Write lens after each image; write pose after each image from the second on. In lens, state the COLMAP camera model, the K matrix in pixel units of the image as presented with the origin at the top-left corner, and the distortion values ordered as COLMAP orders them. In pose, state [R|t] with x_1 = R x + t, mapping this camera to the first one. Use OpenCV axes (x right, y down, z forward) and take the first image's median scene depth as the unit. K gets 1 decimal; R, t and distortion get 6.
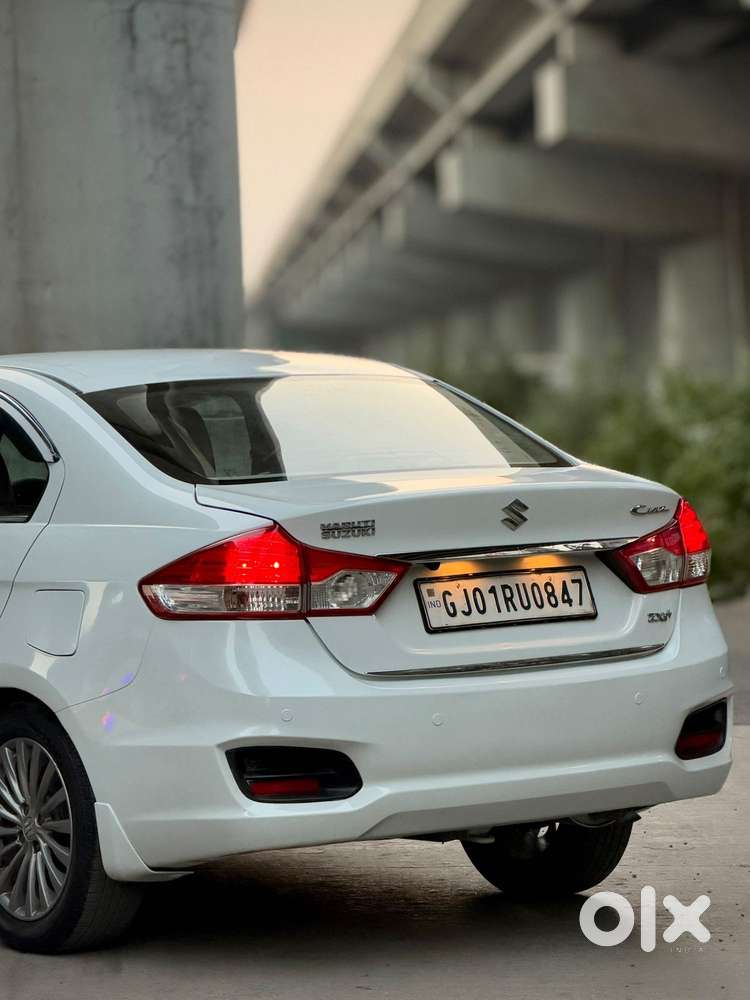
lens RADIAL K [[3662.1, 0, 375.0], [0, 3662.1, 500.0], [0, 0, 1]] dist [0.129836, 0.229068]
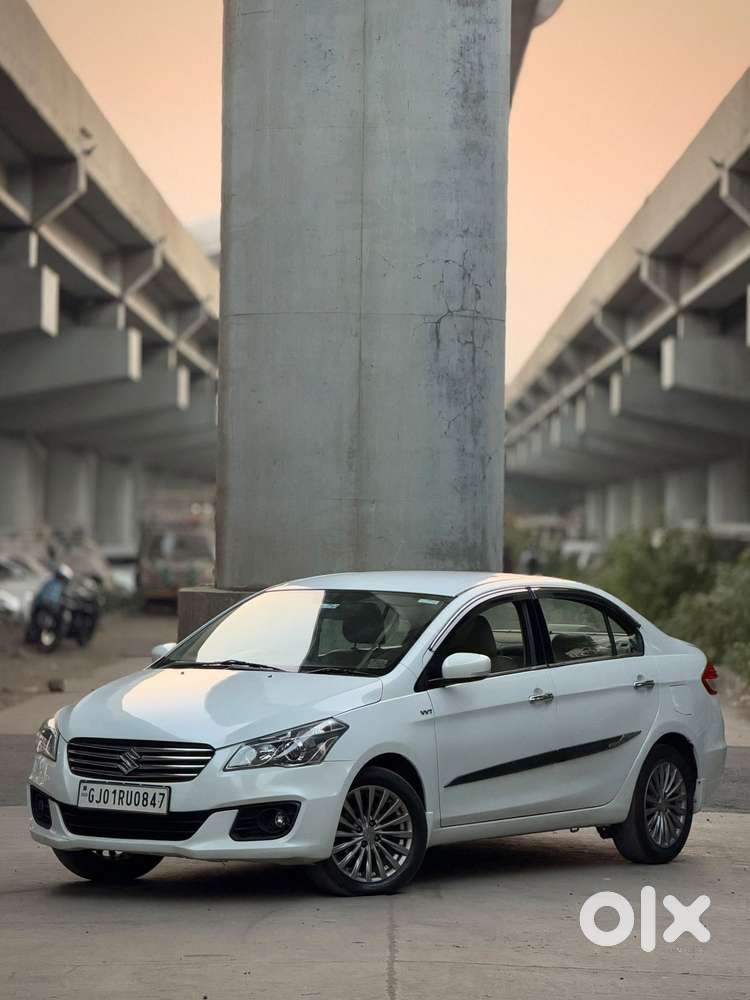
lens RADIAL K [[4016.6, 0, 375.0], [0, 4016.6, 500.0], [0, 0, 1]] dist [0.243556, 1.473310]
pose [[0.997217, 0.049163, -0.056042, 0.006504], [-0.050809, 0.998307, -0.028324, -0.024231], [0.054555, 0.031093, 0.998027, -1.177714]]
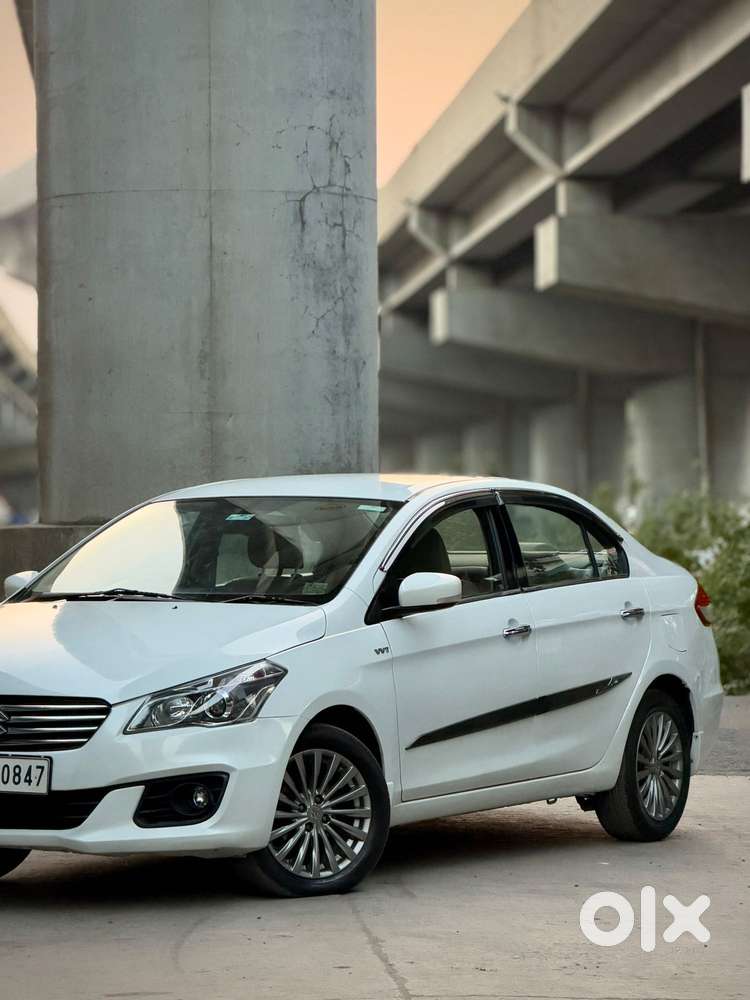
lens RADIAL K [[3662.1, 0, 375.0], [0, 3662.1, 500.0], [0, 0, 1]] dist [0.129836, 0.229068]
pose [[0.999129, 0.030521, 0.028462, -0.136948], [-0.029614, 0.999056, -0.031788, 0.015499], [-0.029405, 0.030918, 0.999089, -0.465505]]
